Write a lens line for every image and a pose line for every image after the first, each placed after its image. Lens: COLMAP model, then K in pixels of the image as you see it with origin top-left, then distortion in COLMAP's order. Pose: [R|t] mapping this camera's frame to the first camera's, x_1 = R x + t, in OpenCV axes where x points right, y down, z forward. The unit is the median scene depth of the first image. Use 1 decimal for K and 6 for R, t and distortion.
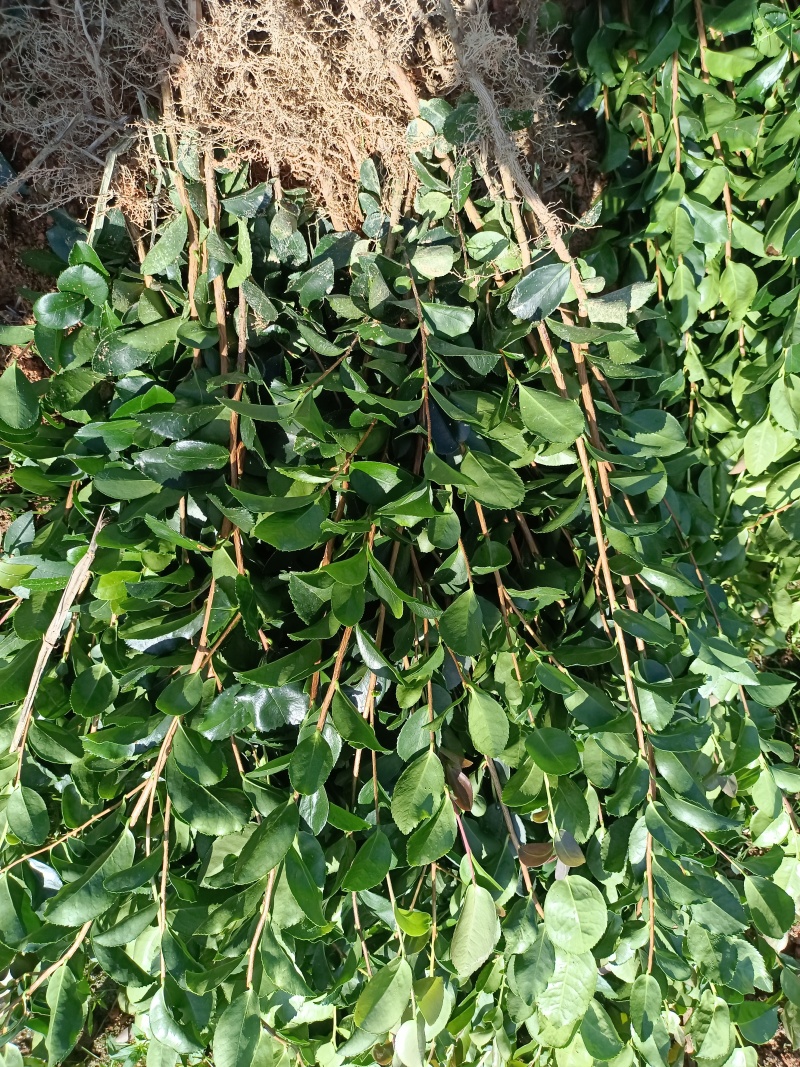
lens RADIAL K [[767.4, 0, 414.1], [0, 767.4, 536.8], [0, 0, 1]] dist [0.032773, -0.024328]
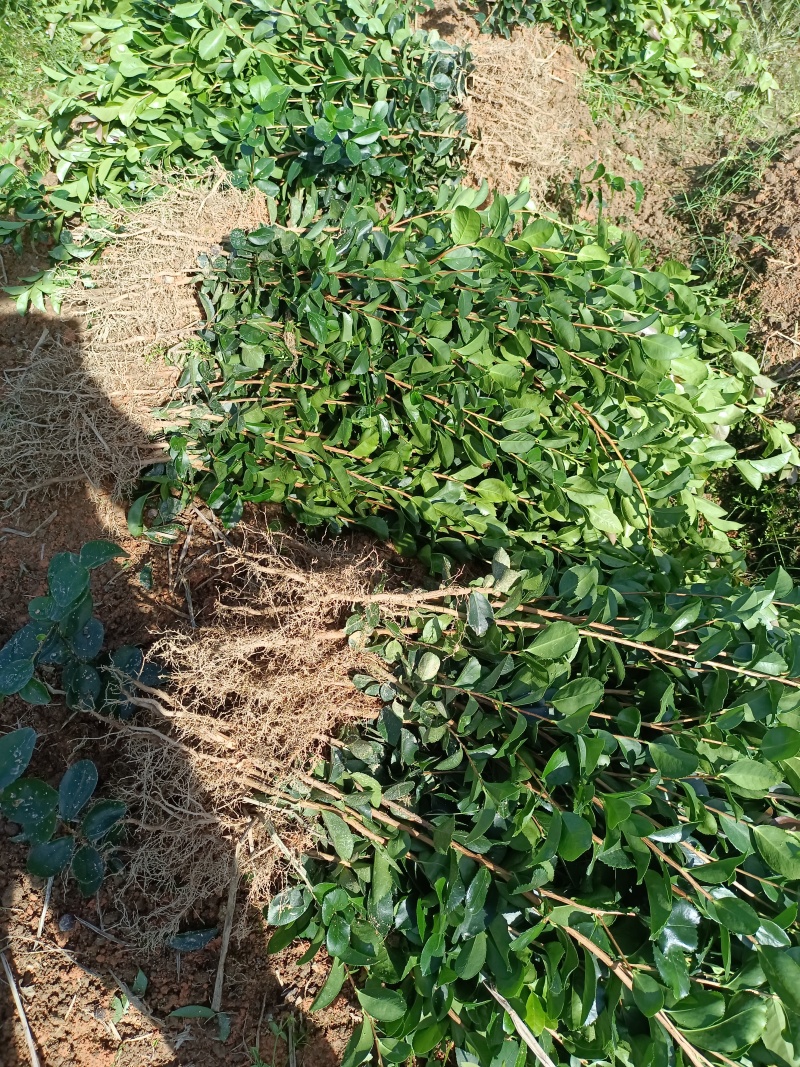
lens RADIAL K [[767.4, 0, 414.1], [0, 767.4, 536.8], [0, 0, 1]] dist [0.032773, -0.024328]
pose [[0.442561, -0.849802, 0.286314, -0.181709], [0.893666, 0.391554, -0.219194, -0.141314], [0.074164, 0.352876, 0.932726, -0.439716]]
